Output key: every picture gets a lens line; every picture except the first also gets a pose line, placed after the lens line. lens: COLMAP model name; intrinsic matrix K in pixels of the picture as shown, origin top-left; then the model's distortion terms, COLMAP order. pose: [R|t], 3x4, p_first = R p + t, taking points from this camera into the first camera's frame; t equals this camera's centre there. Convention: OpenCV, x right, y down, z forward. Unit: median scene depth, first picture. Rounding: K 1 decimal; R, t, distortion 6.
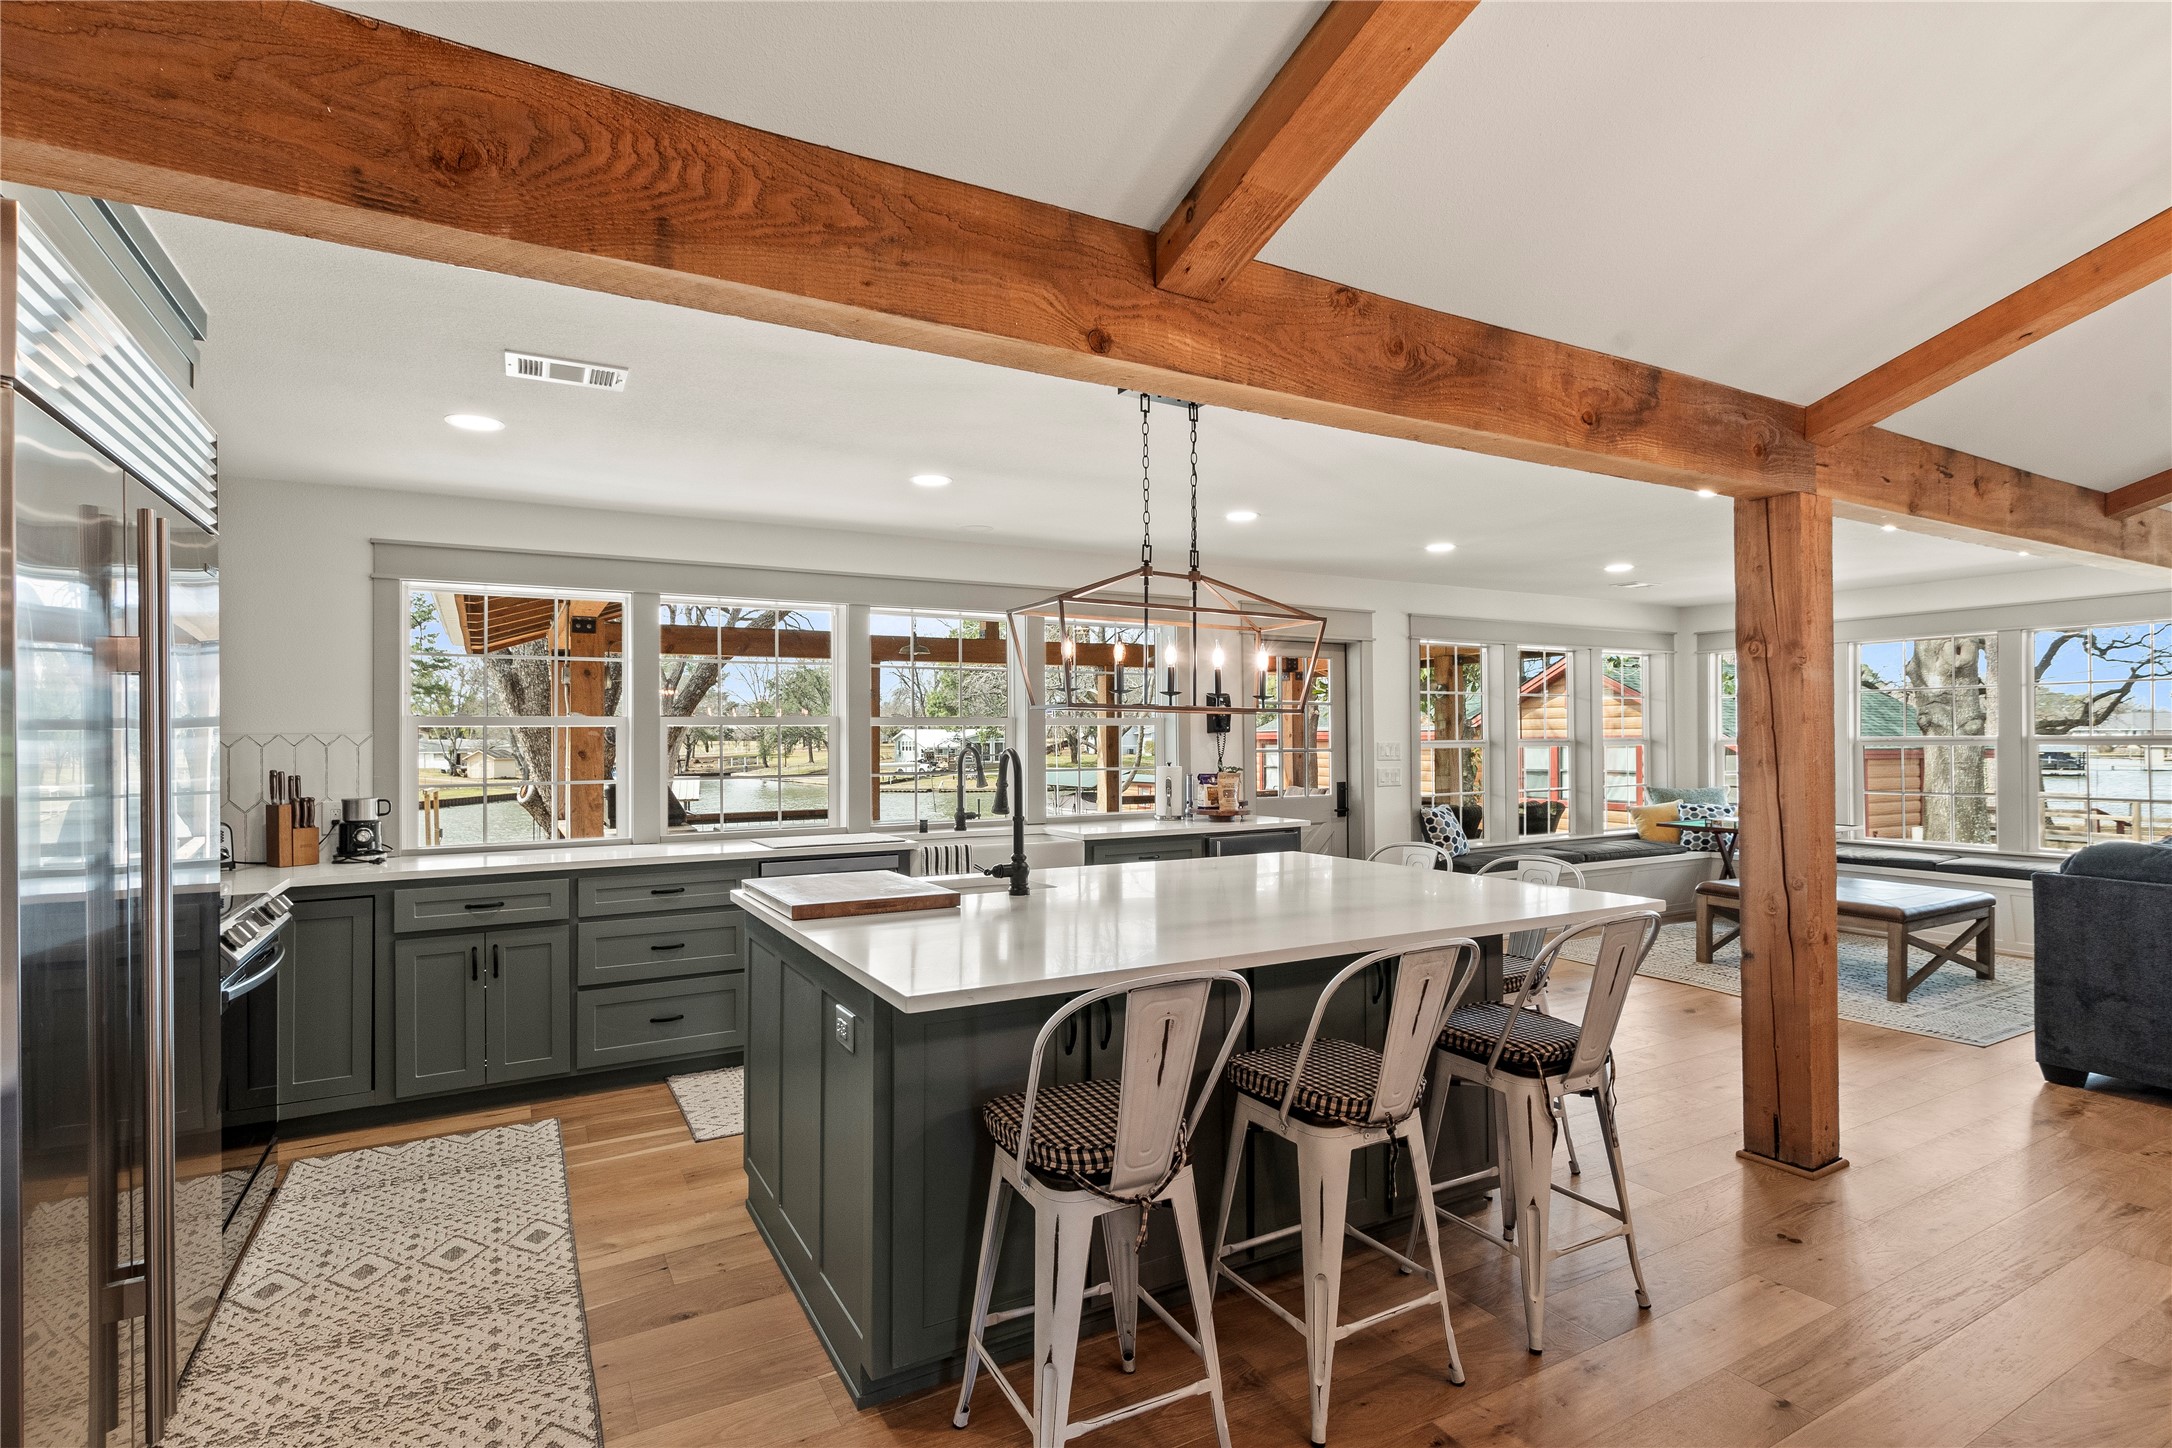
lens RADIAL K [[1027.7, 0, 1047.9], [0, 1027.7, 732.5], [0, 0, 1]] dist [-0.000058, 0.000799]
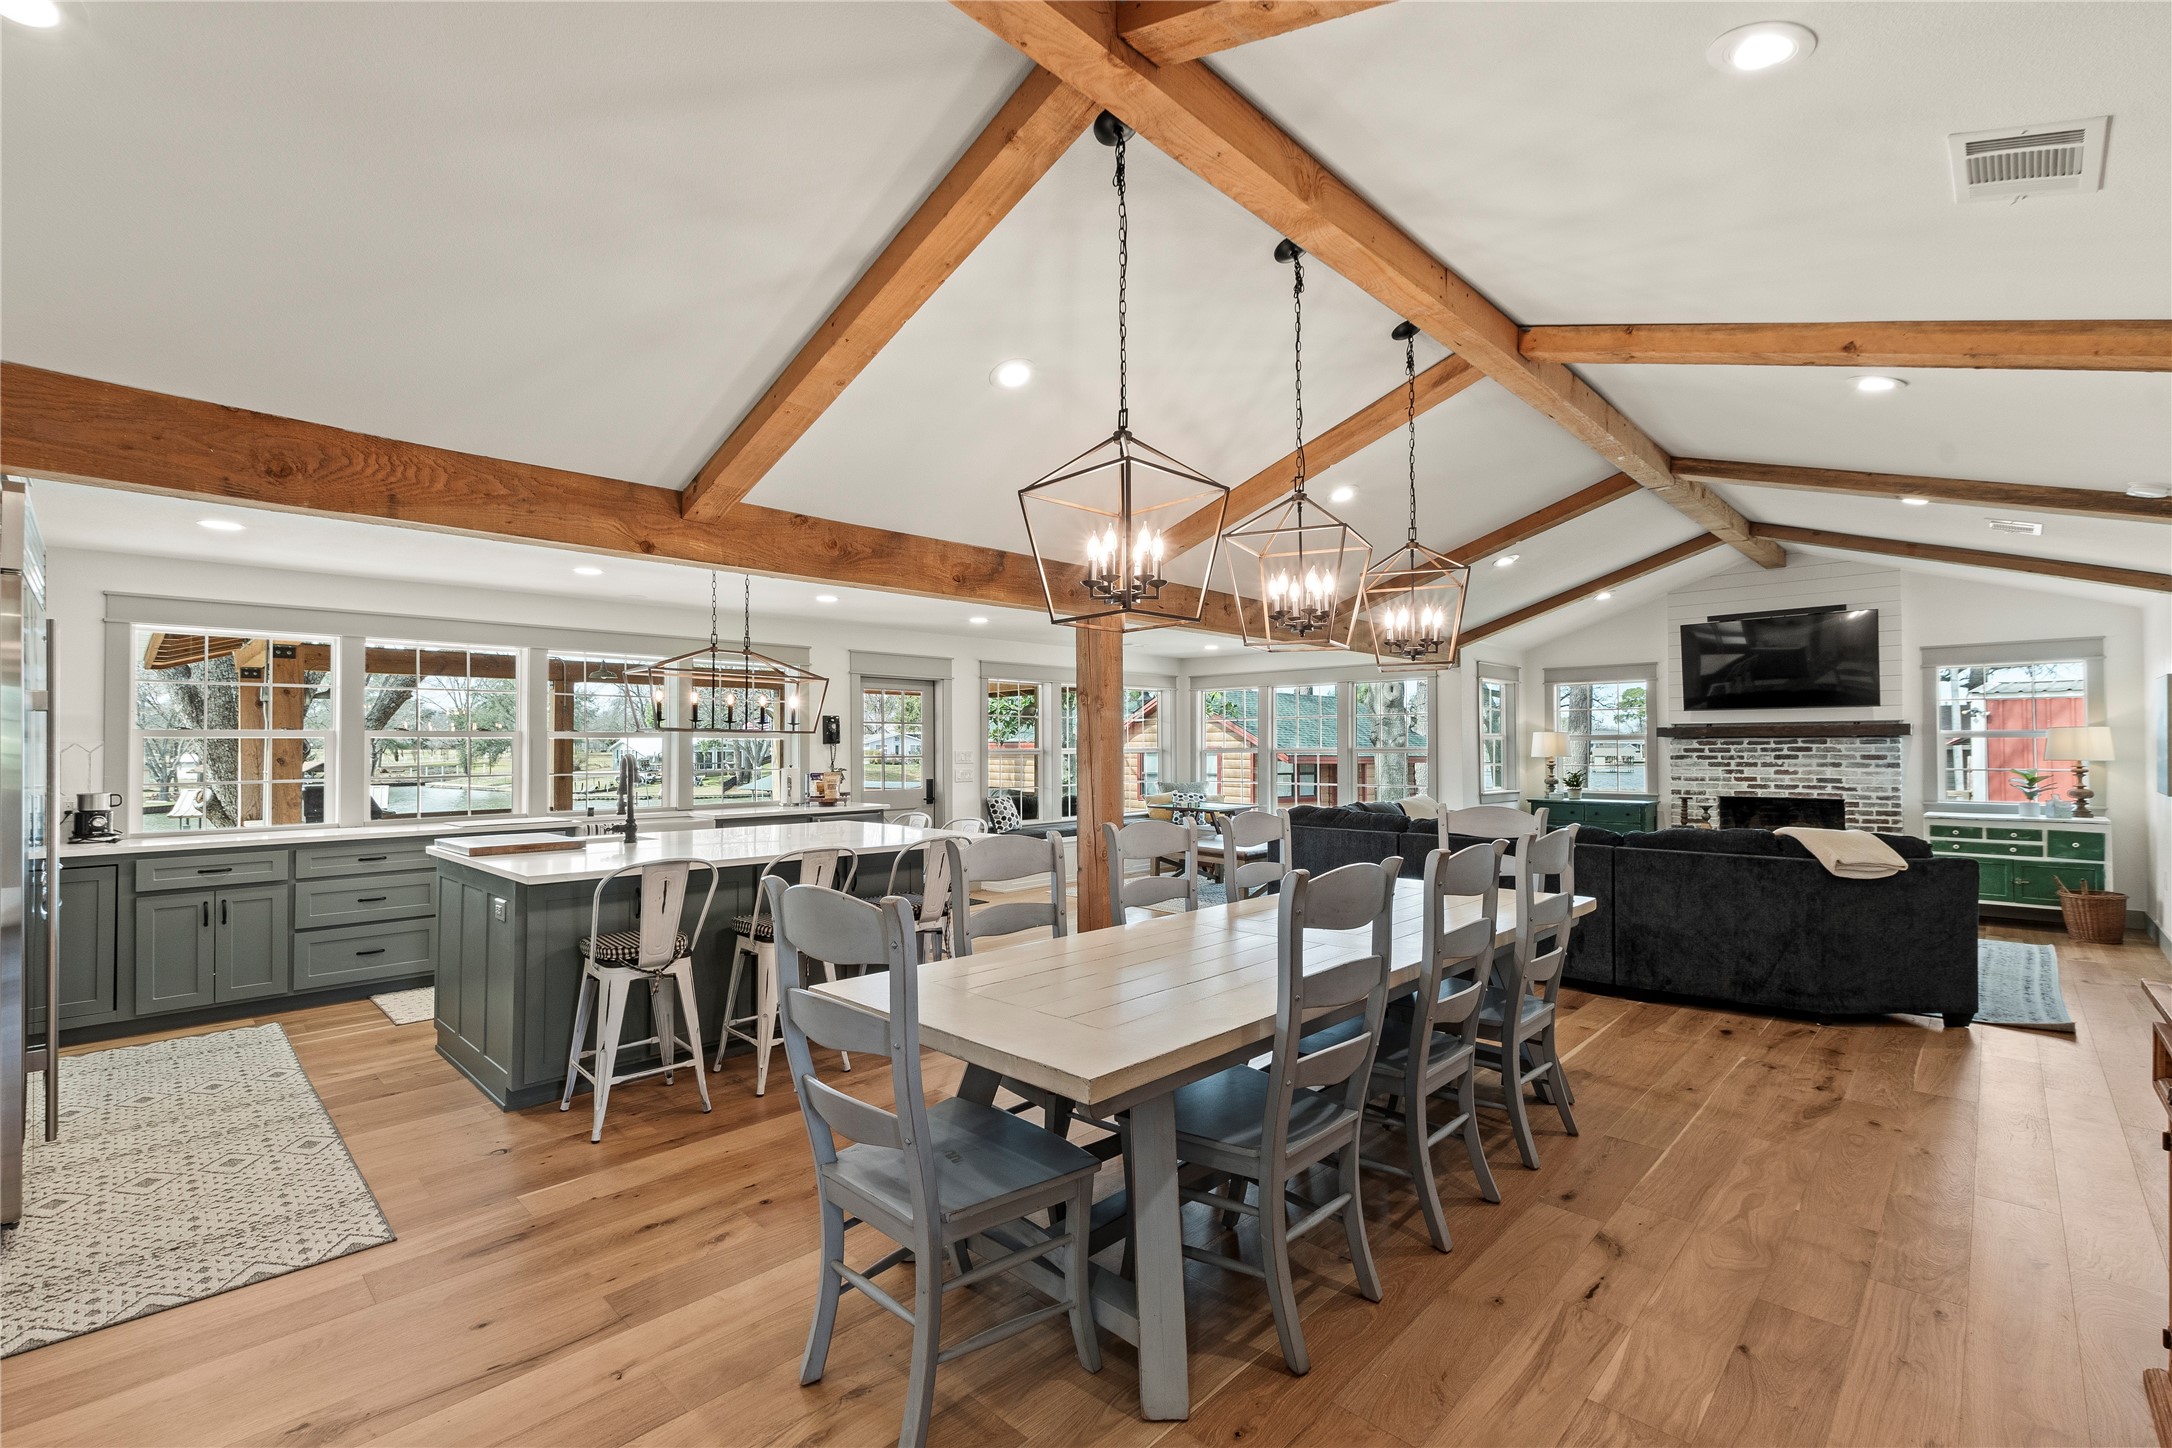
lens RADIAL K [[947.7, 0, 1081.8], [0, 947.7, 733.0], [0, 0, 1]] dist [-0.000439, -0.001132]
pose [[0.953358, 0.006308, 0.301776, 0.209532], [-0.003309, 0.999940, -0.010448, -0.004850], [-0.301824, 0.008962, 0.953322, -0.687819]]
